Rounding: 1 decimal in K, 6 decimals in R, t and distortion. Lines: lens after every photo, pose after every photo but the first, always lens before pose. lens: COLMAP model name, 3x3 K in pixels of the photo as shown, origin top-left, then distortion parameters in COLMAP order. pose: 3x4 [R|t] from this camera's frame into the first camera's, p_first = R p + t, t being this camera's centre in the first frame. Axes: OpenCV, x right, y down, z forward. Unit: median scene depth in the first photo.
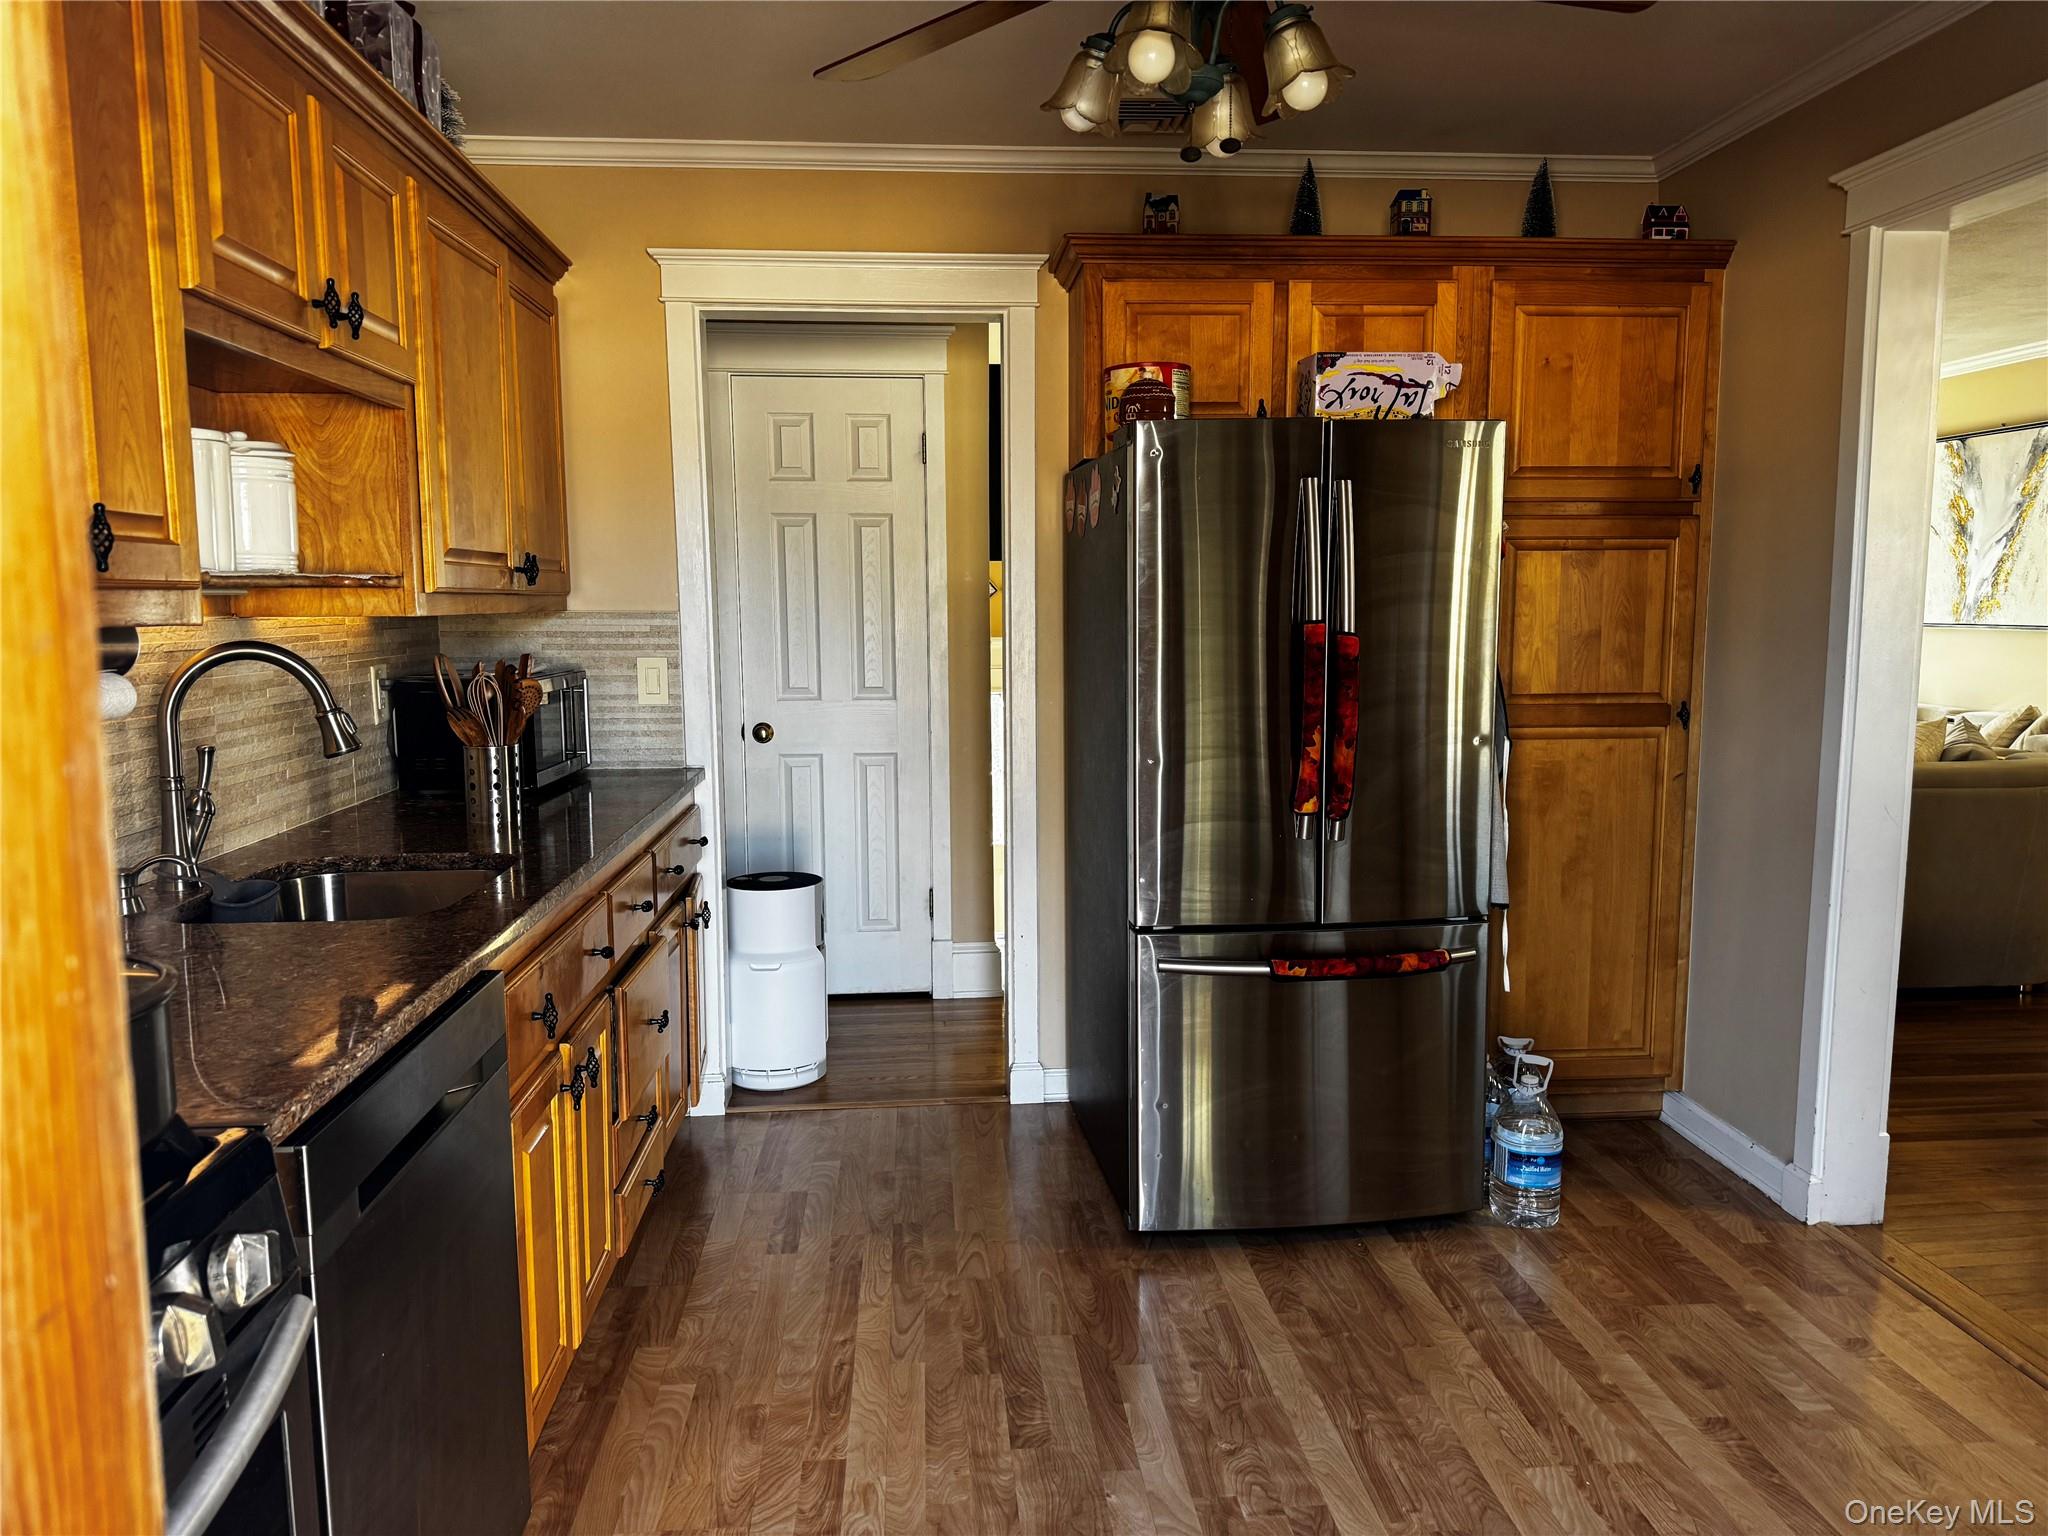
lens RADIAL K [[1387.8, 0, 1020.5], [0, 1387.8, 780.7], [0, 0, 1]] dist [0.130397, -0.193660]
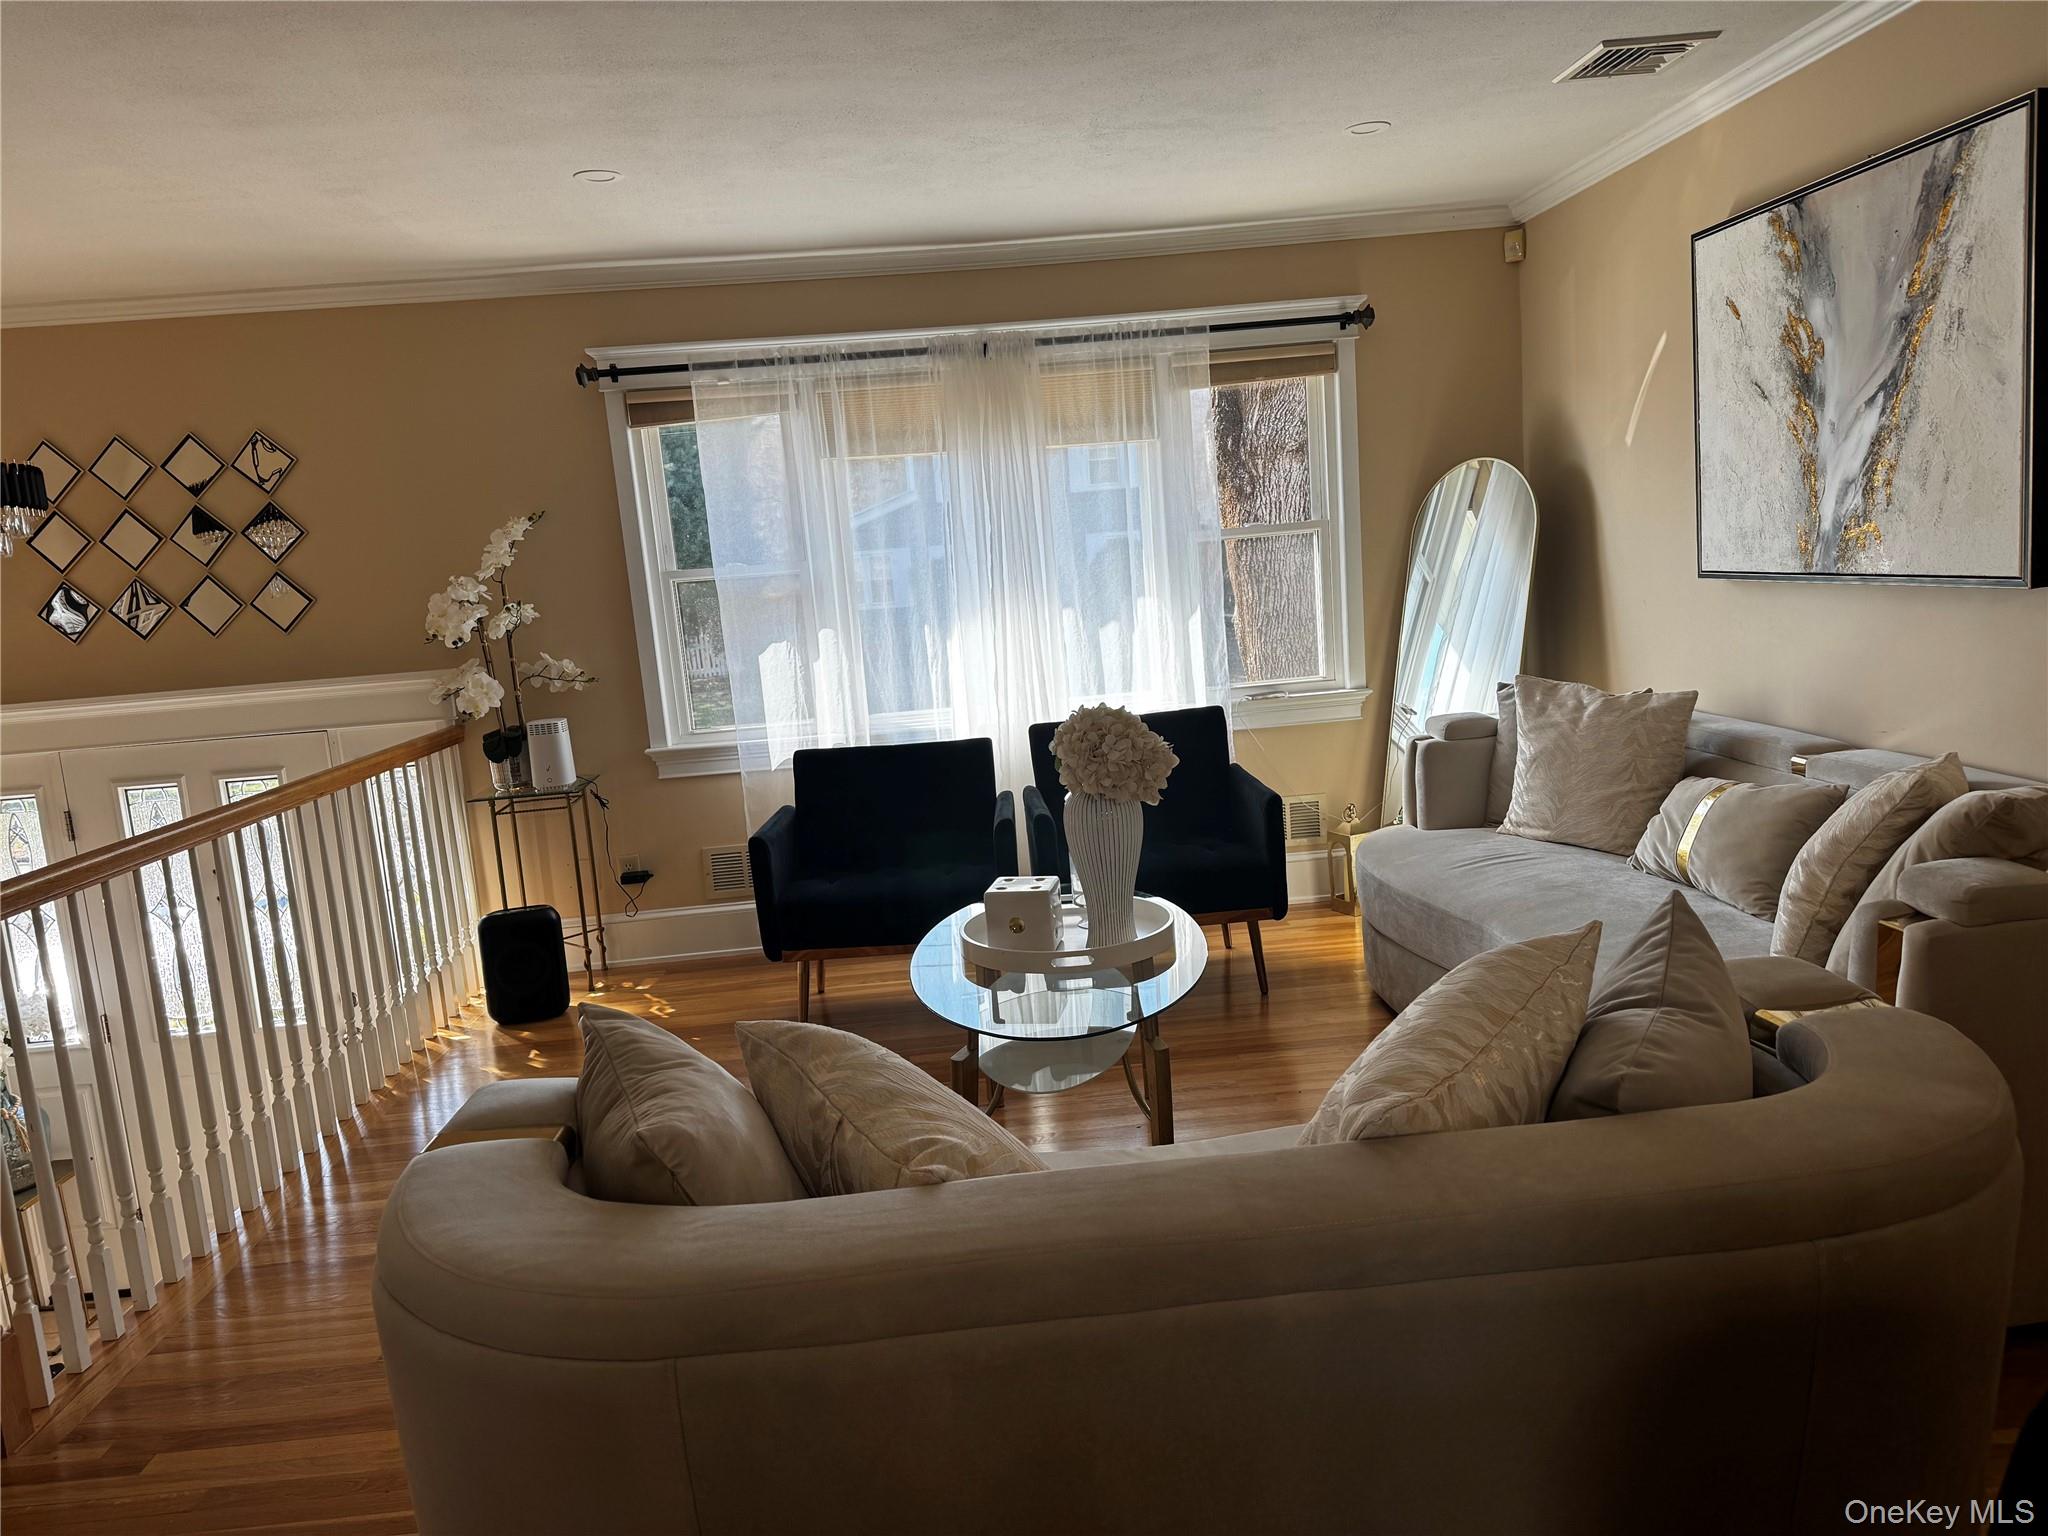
lens RADIAL K [[1387.8, 0, 1020.5], [0, 1387.8, 780.7], [0, 0, 1]] dist [0.130397, -0.193660]
pose [[0.997254, -0.068676, -0.027729, 0.401920], [0.069830, 0.996631, 0.043023, -0.080304], [0.024681, -0.044841, 0.998689, 0.495825]]
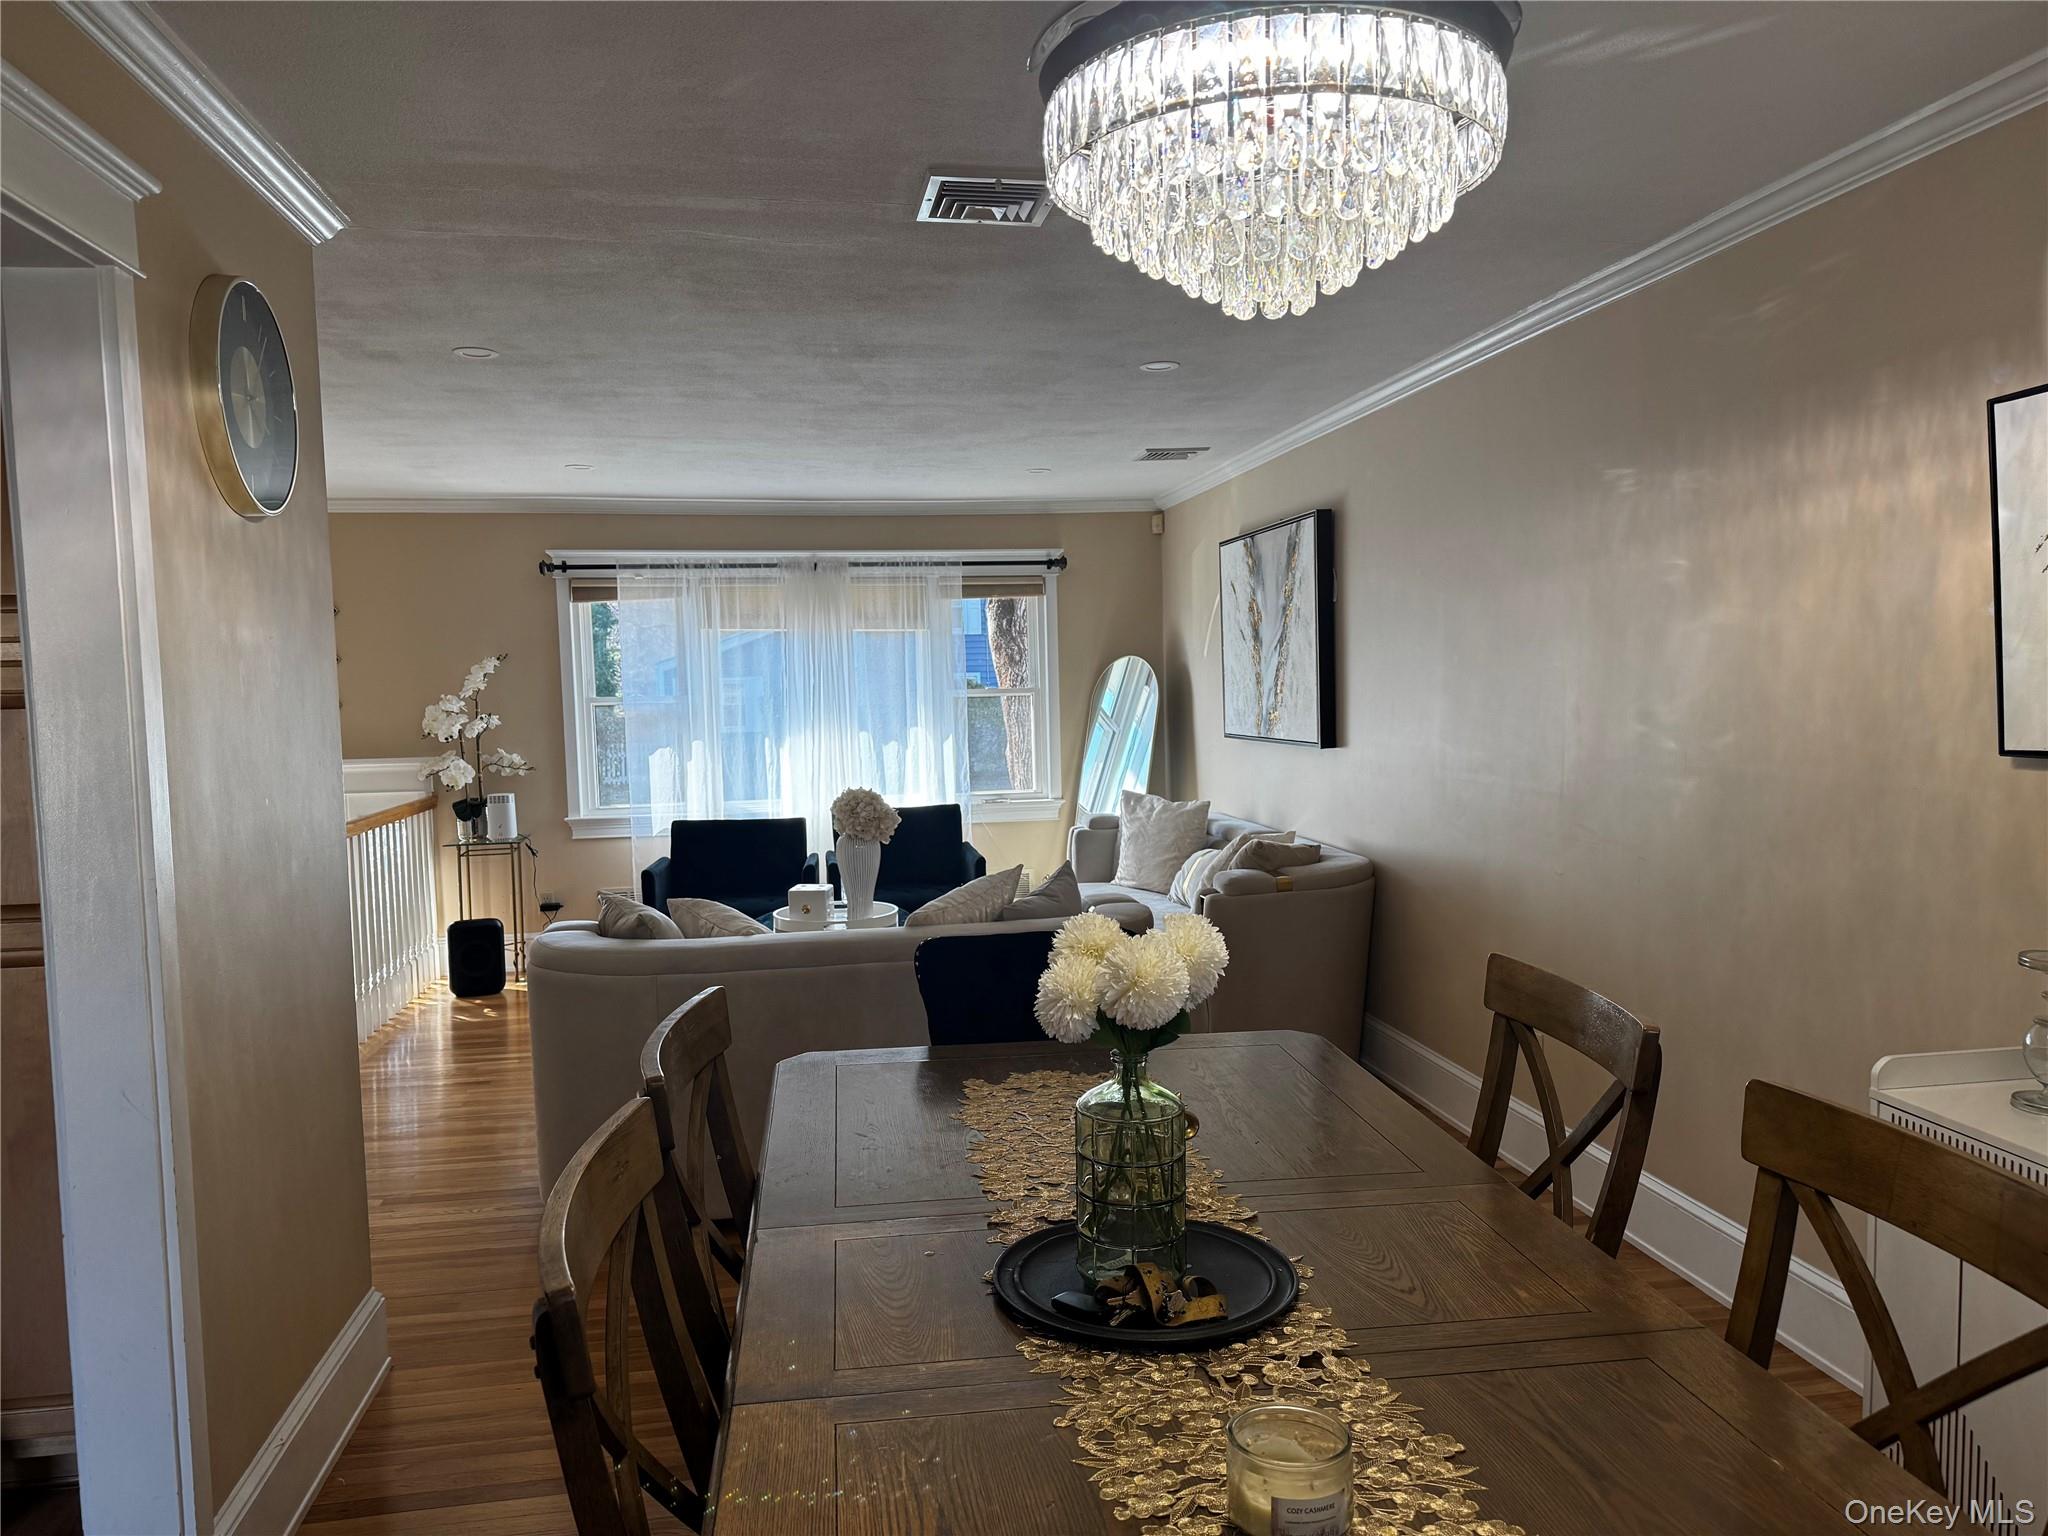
lens RADIAL K [[1387.8, 0, 1020.5], [0, 1387.8, 780.7], [0, 0, 1]] dist [0.130397, -0.193660]
pose [[0.996258, -0.024602, 0.082854, 0.445757], [0.028595, 0.998469, -0.047347, -0.045263], [-0.081562, 0.049539, 0.995436, 0.116302]]
